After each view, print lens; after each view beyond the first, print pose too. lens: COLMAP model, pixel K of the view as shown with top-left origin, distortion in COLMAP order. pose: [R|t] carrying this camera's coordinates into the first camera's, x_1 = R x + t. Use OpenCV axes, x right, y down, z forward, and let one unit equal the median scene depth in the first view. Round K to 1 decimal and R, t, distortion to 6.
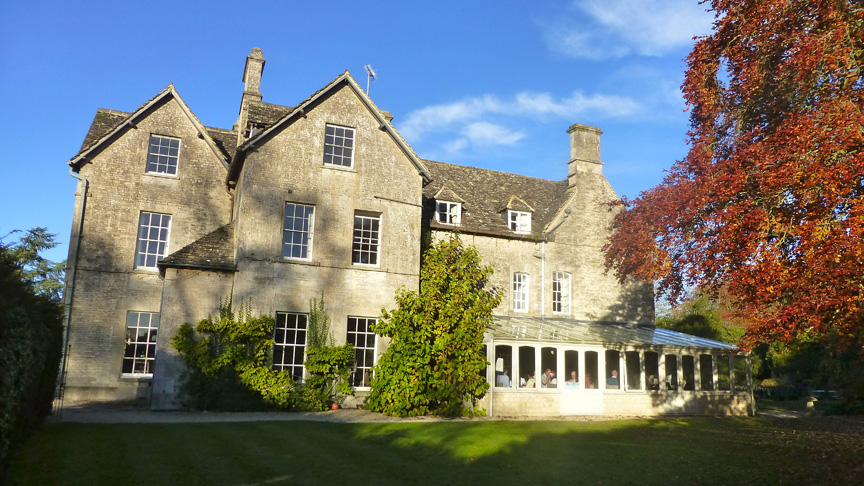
lens RADIAL K [[626.9, 0, 432.0], [0, 626.9, 243.0], [0, 0, 1]] dist [-0.047044, 0.004190]
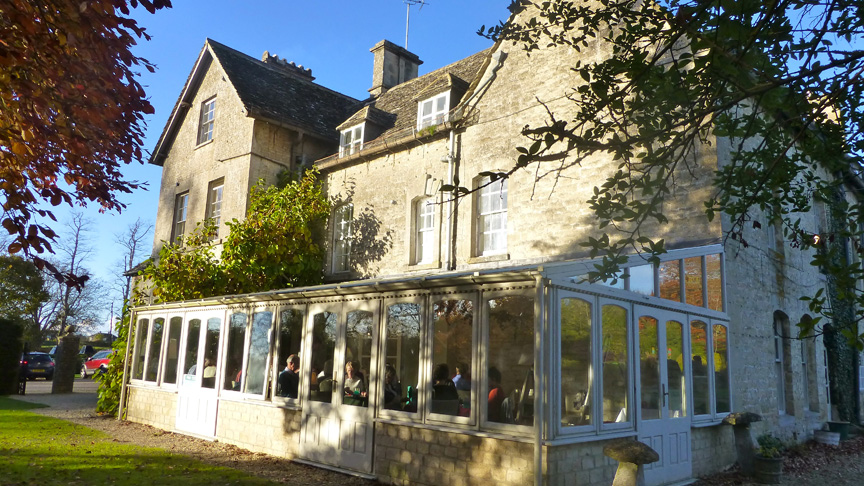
lens RADIAL K [[626.9, 0, 432.0], [0, 626.9, 243.0], [0, 0, 1]] dist [-0.047044, 0.004190]
pose [[0.399306, -0.188470, -0.897237, 0.783409], [0.156703, 0.978272, -0.135752, 0.201449], [0.903327, -0.086393, 0.420163, 0.892668]]
